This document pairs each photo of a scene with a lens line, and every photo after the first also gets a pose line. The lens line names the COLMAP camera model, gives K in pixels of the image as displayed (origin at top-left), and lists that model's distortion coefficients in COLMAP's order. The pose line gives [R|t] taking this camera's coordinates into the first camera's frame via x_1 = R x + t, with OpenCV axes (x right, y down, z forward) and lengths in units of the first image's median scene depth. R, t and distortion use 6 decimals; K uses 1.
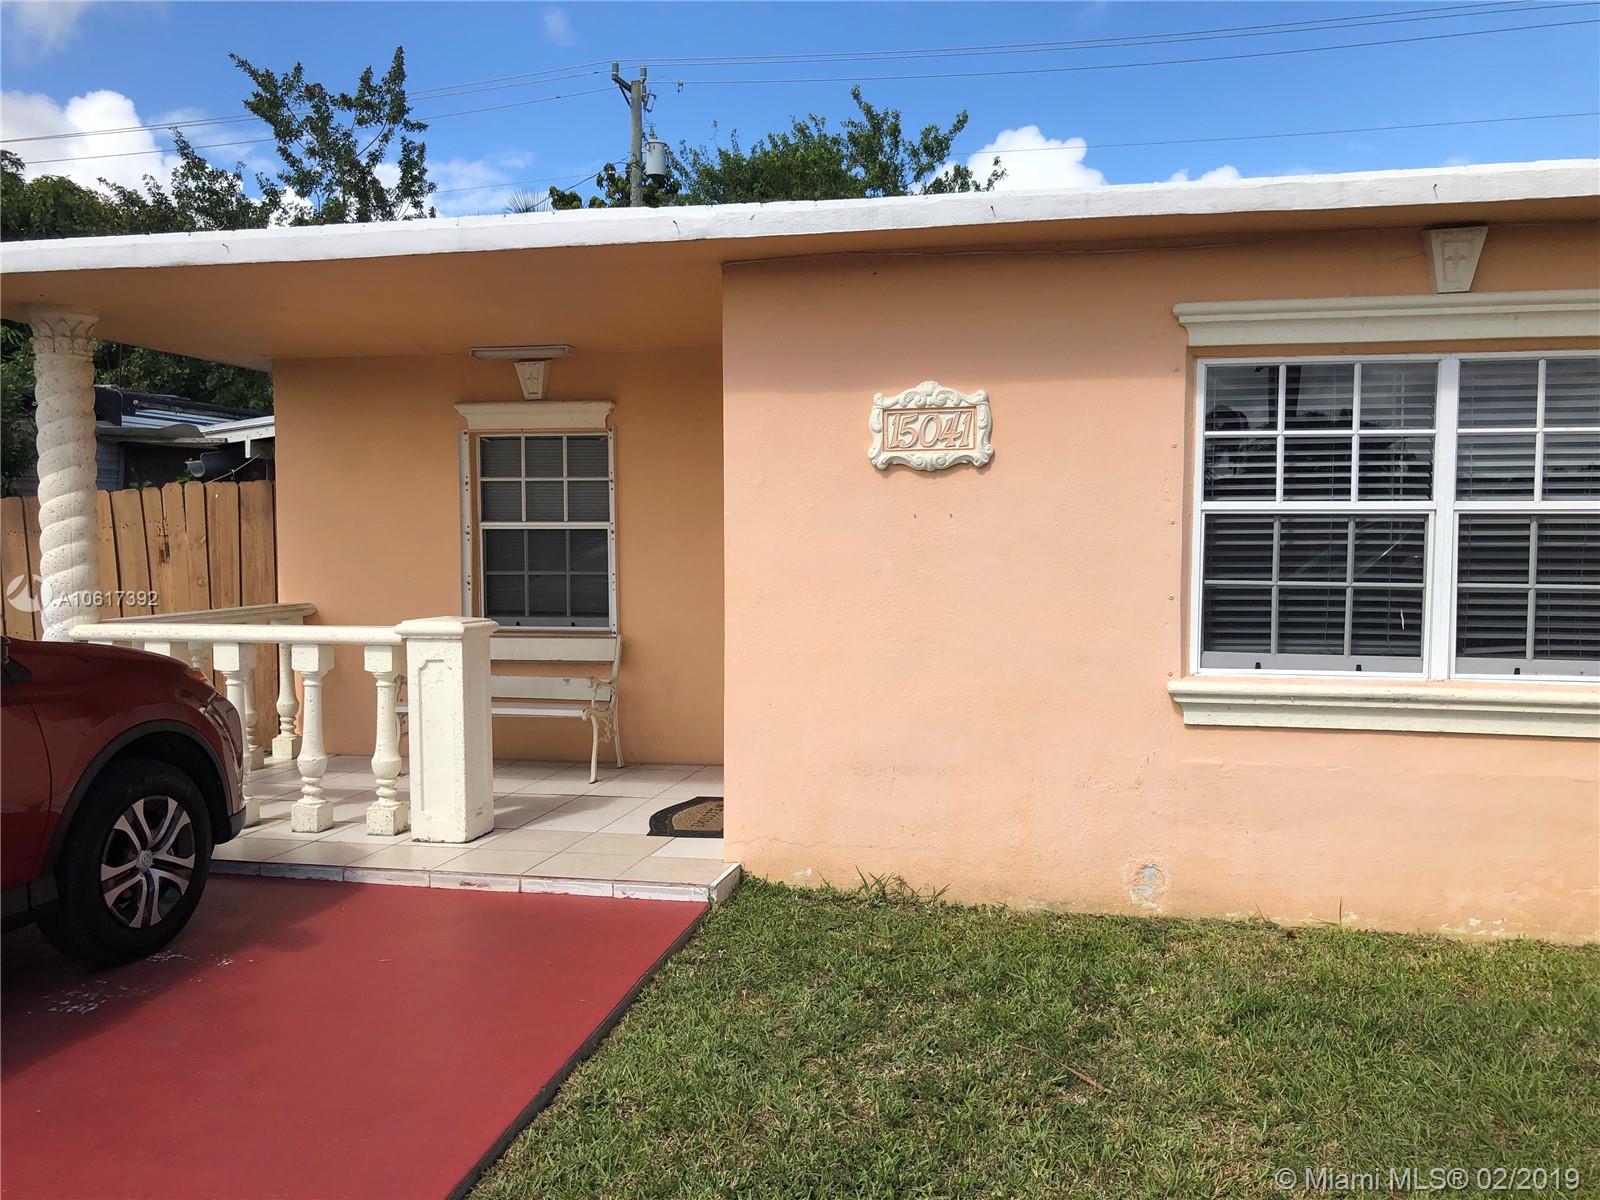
lens RADIAL K [[1290.0, 0, 797.4], [0, 1290.0, 586.8], [0, 0, 1]] dist [-0.007983, -0.003518]
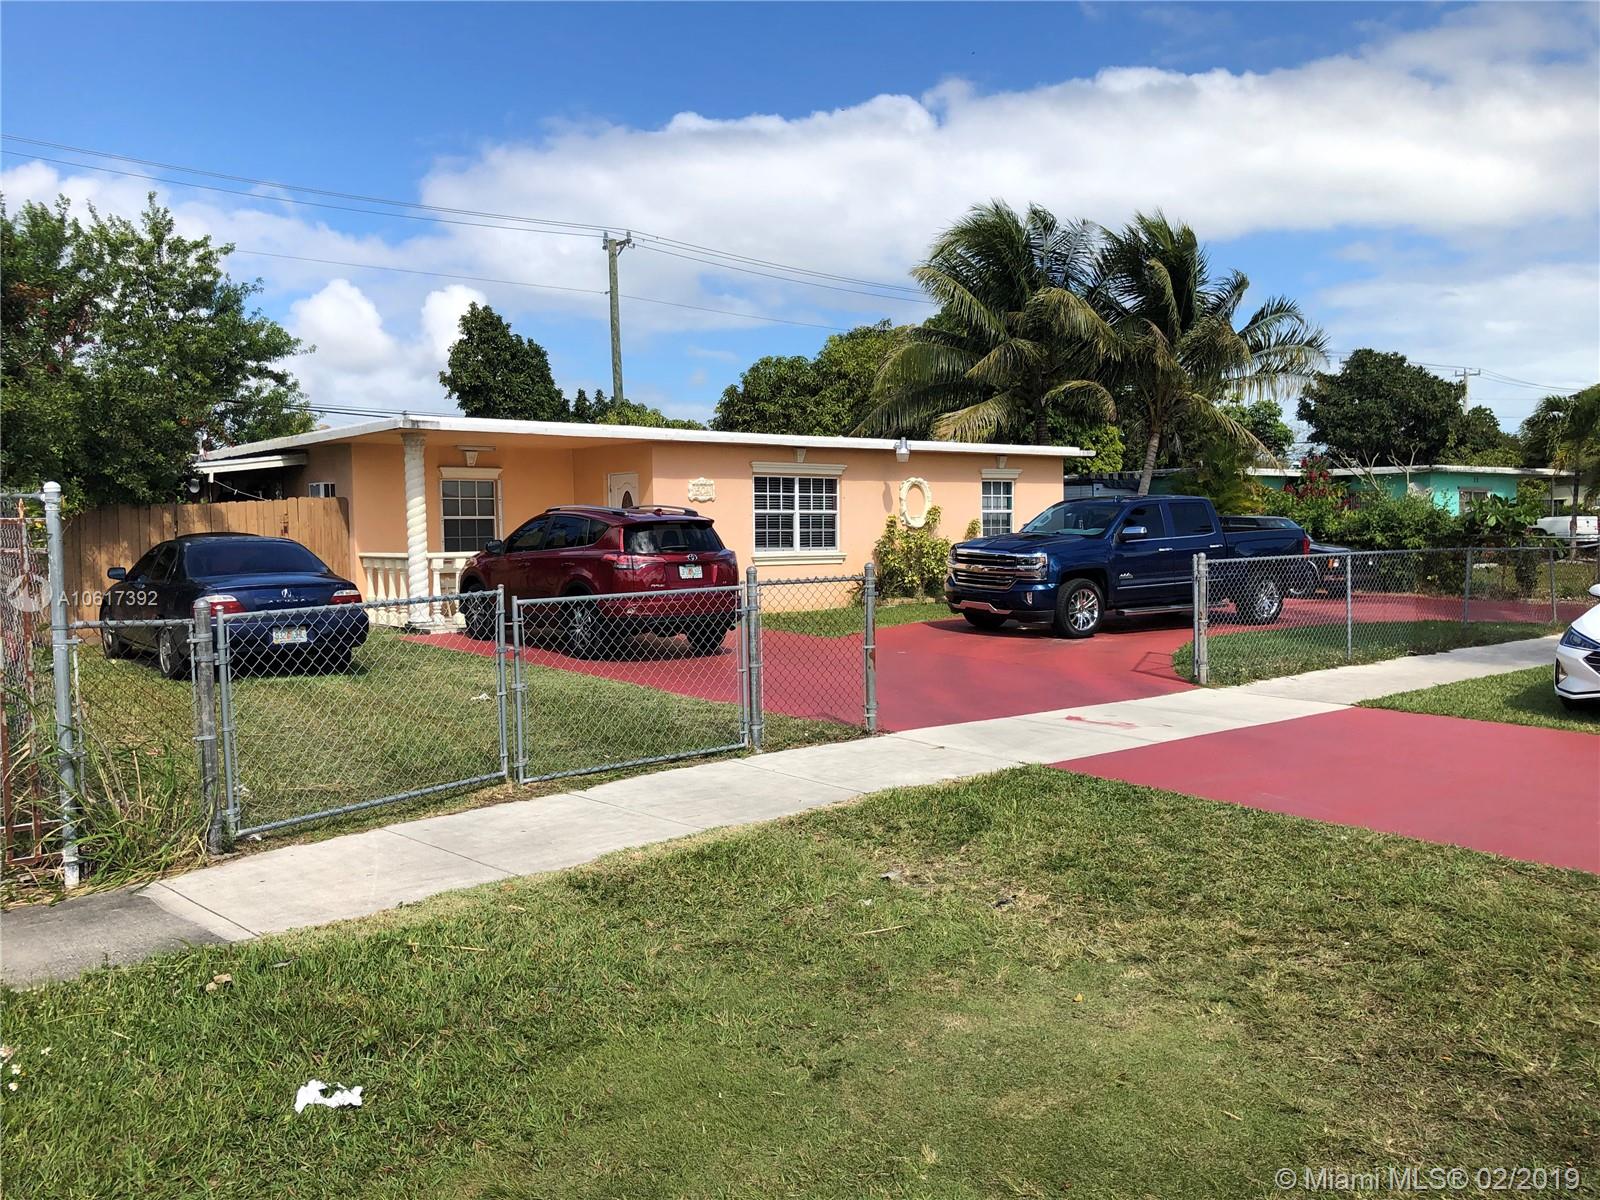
lens RADIAL K [[1329.3, 0, 800.0], [0, 1329.3, 600.0], [0, 0, 1]] dist [0.144992, -0.284002]
pose [[0.602735, -0.046263, 0.796599, -2.925306], [0.049659, 0.998558, 0.020418, 0.136376], [-0.796395, 0.027251, 0.604163, -1.617888]]
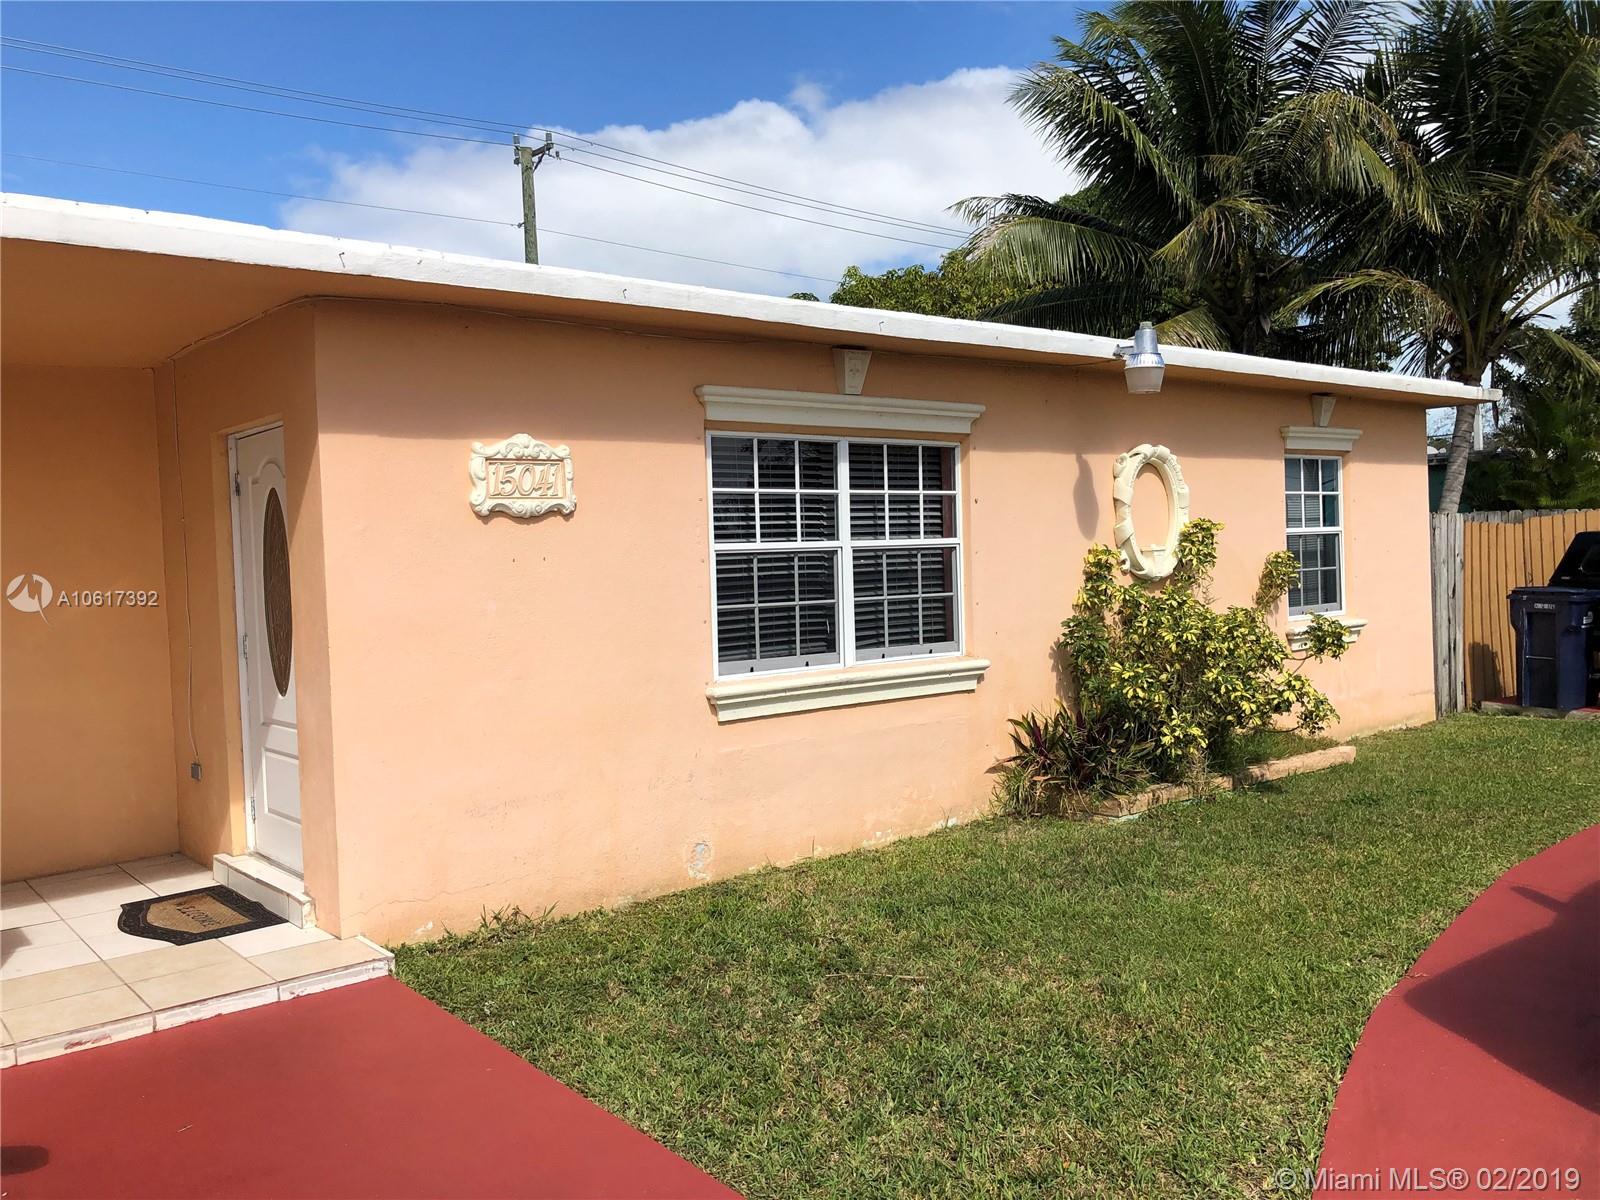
lens RADIAL K [[1317.9, 0, 789.9], [0, 1317.9, 593.4], [0, 0, 1]] dist [0.122427, -0.284521]
pose [[0.604166, -0.041376, 0.795784, -0.665108], [0.070002, 0.997546, -0.001280, -0.010608], [-0.793778, 0.056479, 0.605580, 0.166369]]
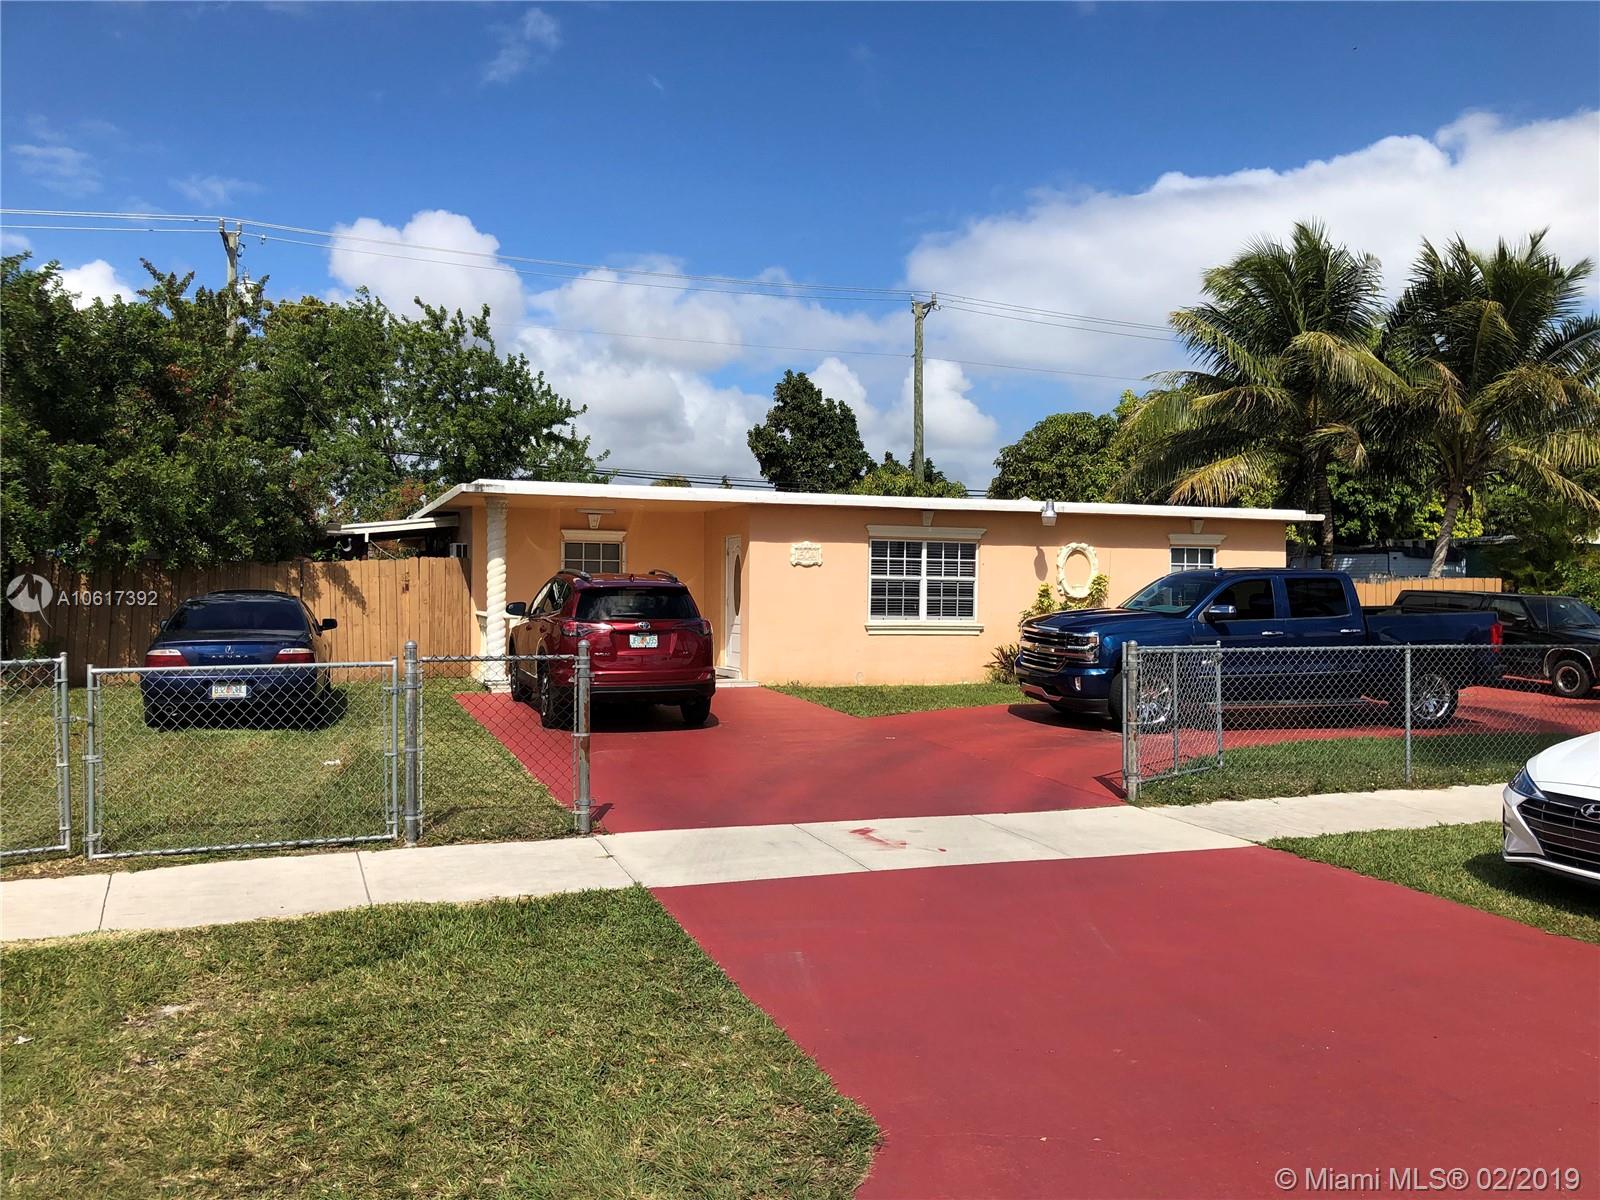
lens RADIAL K [[1329.3, 0, 800.0], [0, 1329.3, 600.0], [0, 0, 1]] dist [0.144992, -0.284002]
pose [[0.830240, 0.007421, 0.557357, -2.045081], [0.014821, 0.999264, -0.035383, 0.140654], [-0.557209, 0.037637, 0.829519, -2.134394]]
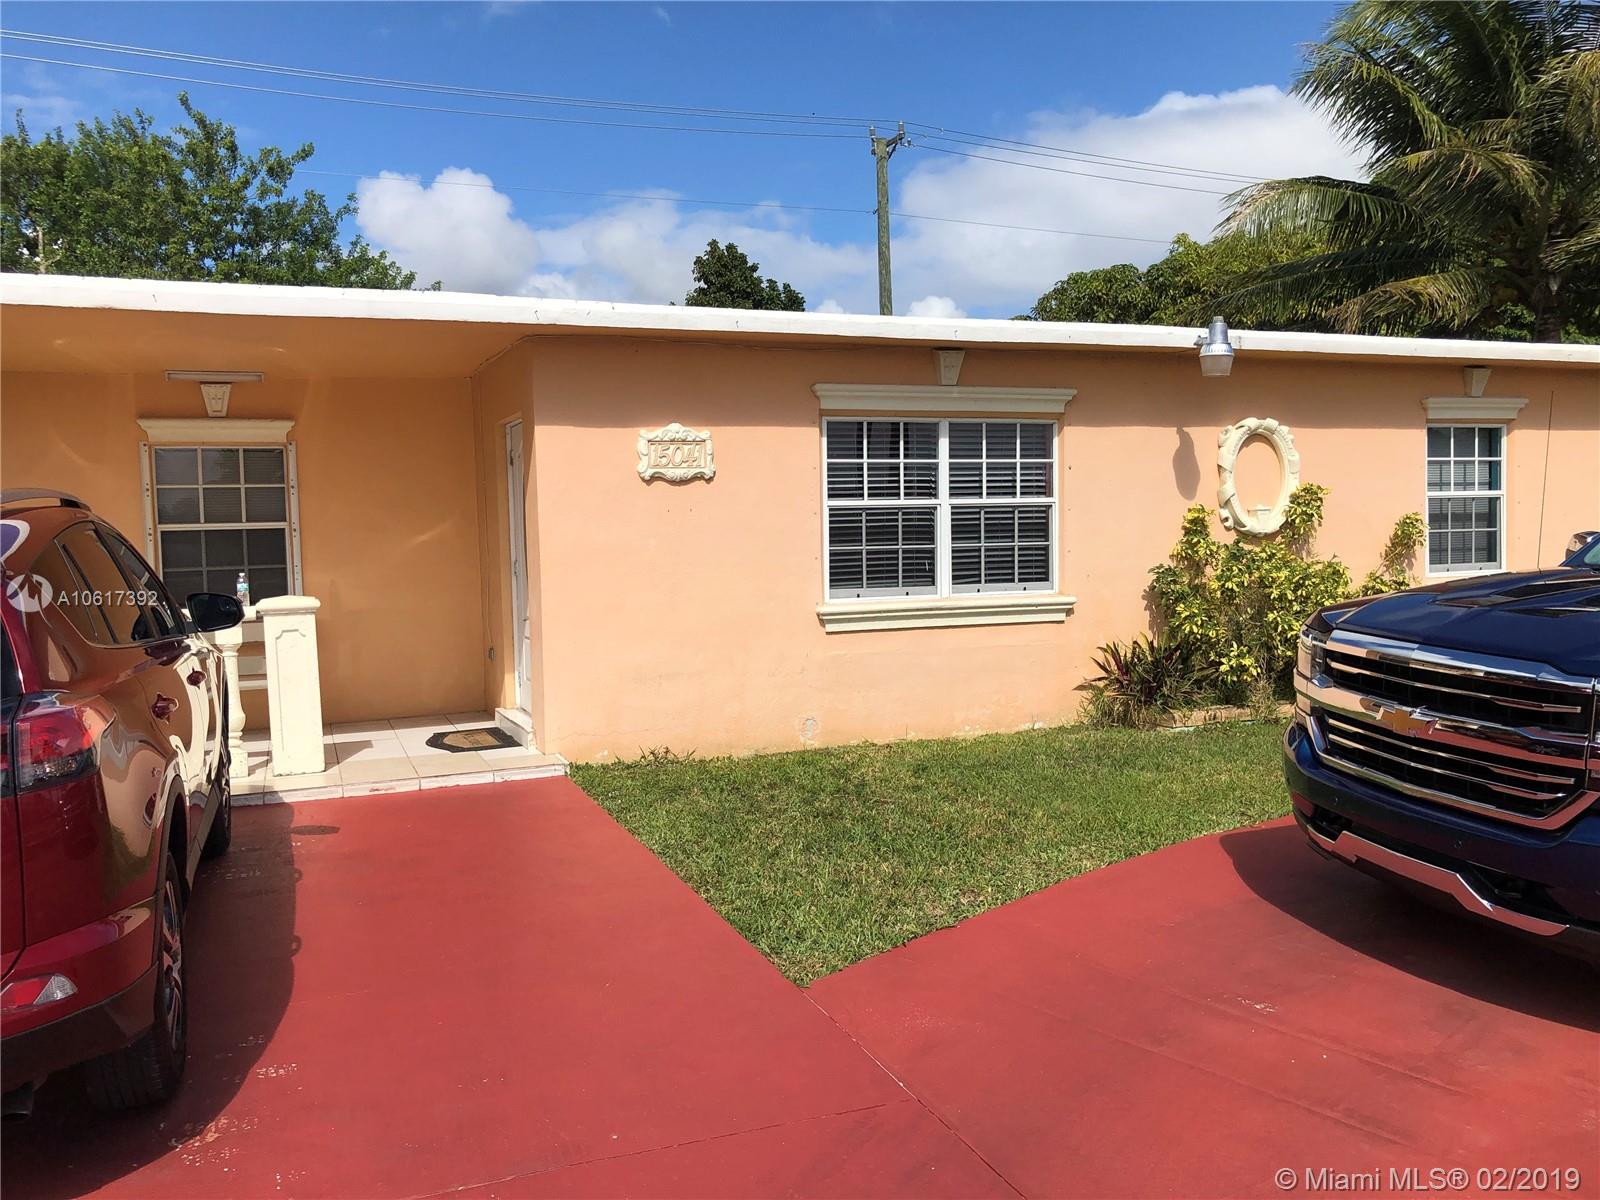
lens RADIAL K [[1317.9, 0, 789.9], [0, 1317.9, 593.4], [0, 0, 1]] dist [0.122427, -0.284521]
pose [[0.816696, -0.043515, 0.575425, -0.728924], [0.047290, 0.998846, 0.008417, 0.038880], [-0.575127, 0.020338, 0.817811, -0.386030]]
